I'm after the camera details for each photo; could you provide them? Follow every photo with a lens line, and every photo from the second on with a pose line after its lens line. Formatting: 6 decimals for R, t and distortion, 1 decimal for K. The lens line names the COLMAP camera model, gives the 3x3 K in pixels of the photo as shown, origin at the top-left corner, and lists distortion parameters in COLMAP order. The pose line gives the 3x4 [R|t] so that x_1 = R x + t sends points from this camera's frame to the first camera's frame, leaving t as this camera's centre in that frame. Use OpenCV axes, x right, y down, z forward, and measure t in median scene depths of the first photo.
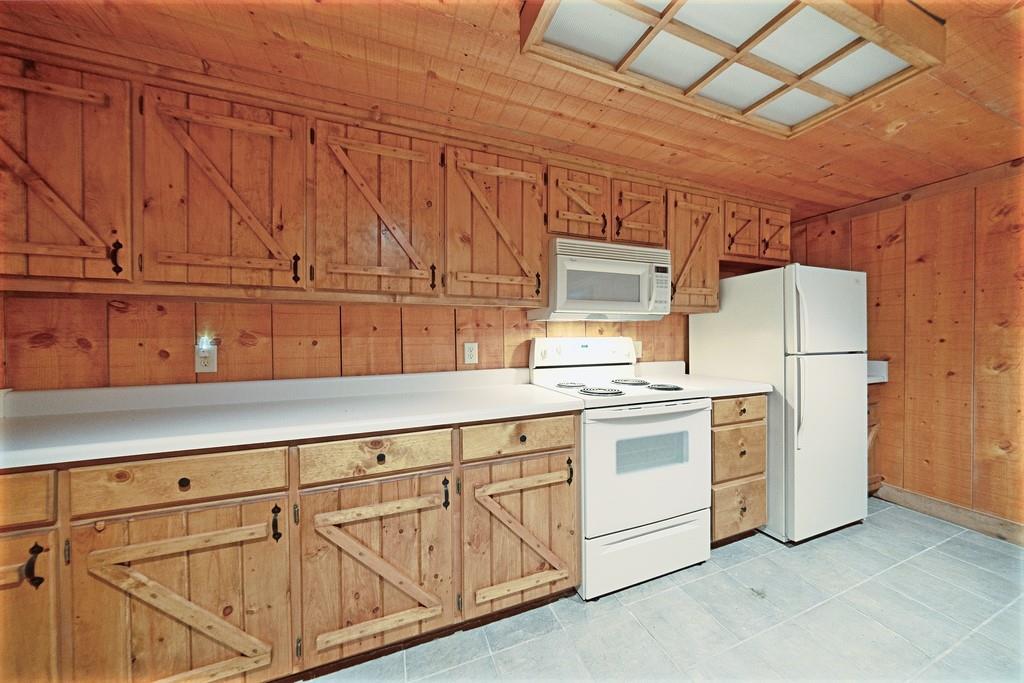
lens RADIAL K [[344.7, 0, 517.3], [0, 344.7, 340.3], [0, 0, 1]] dist [-0.000099, 0.000147]
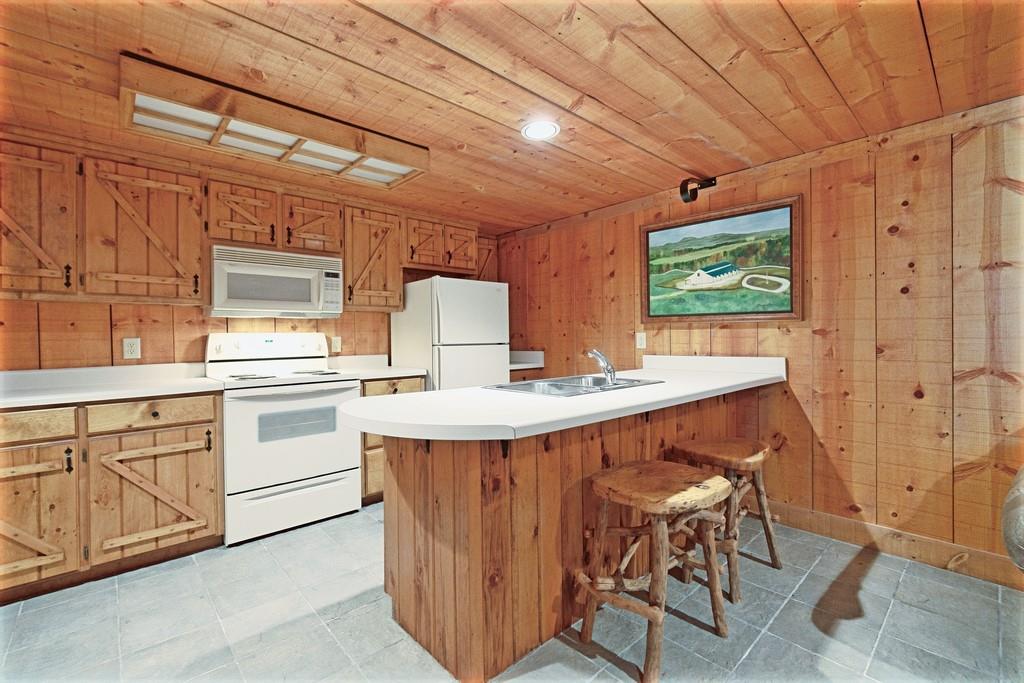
lens RADIAL K [[451.7, 0, 517.7], [0, 451.7, 338.8], [0, 0, 1]] dist [-0.014398, 0.002391]
pose [[0.922186, -0.006800, 0.386687, 0.487447], [0.009826, 0.999935, -0.005850, 0.034004], [-0.386622, 0.009194, 0.922192, -0.794983]]
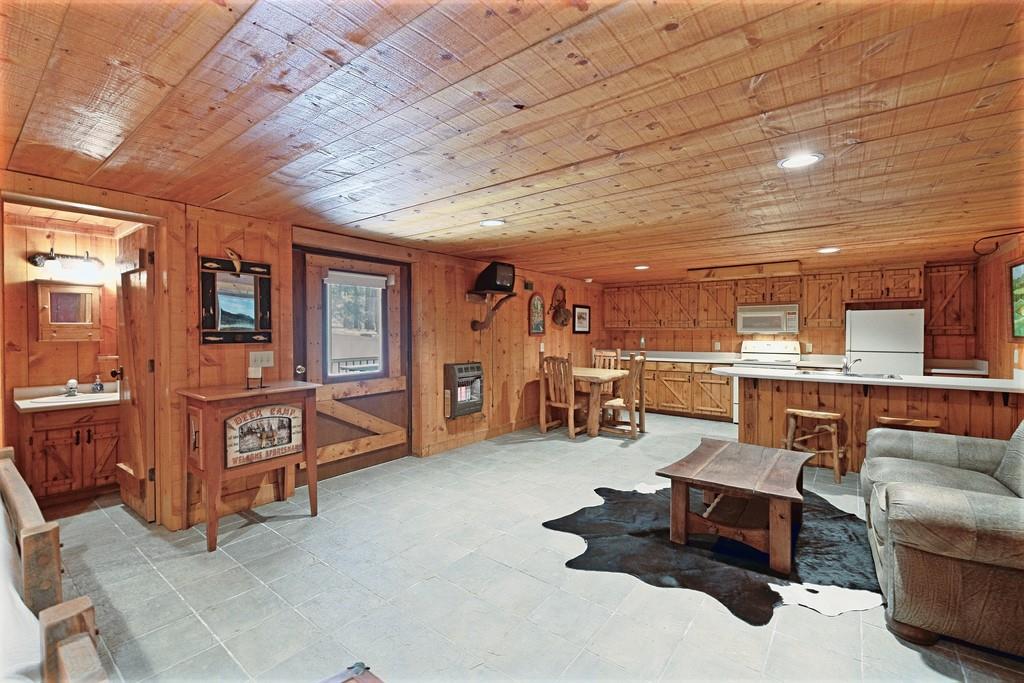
lens RADIAL K [[451.7, 0, 516.6], [0, 451.7, 337.1], [0, 0, 1]] dist [-0.014398, 0.002391]
pose [[0.552072, 0.015821, -0.833646, 2.348025], [-0.008449, 0.999875, 0.013380, -0.079293], [0.833754, -0.000344, 0.552137, -2.755998]]
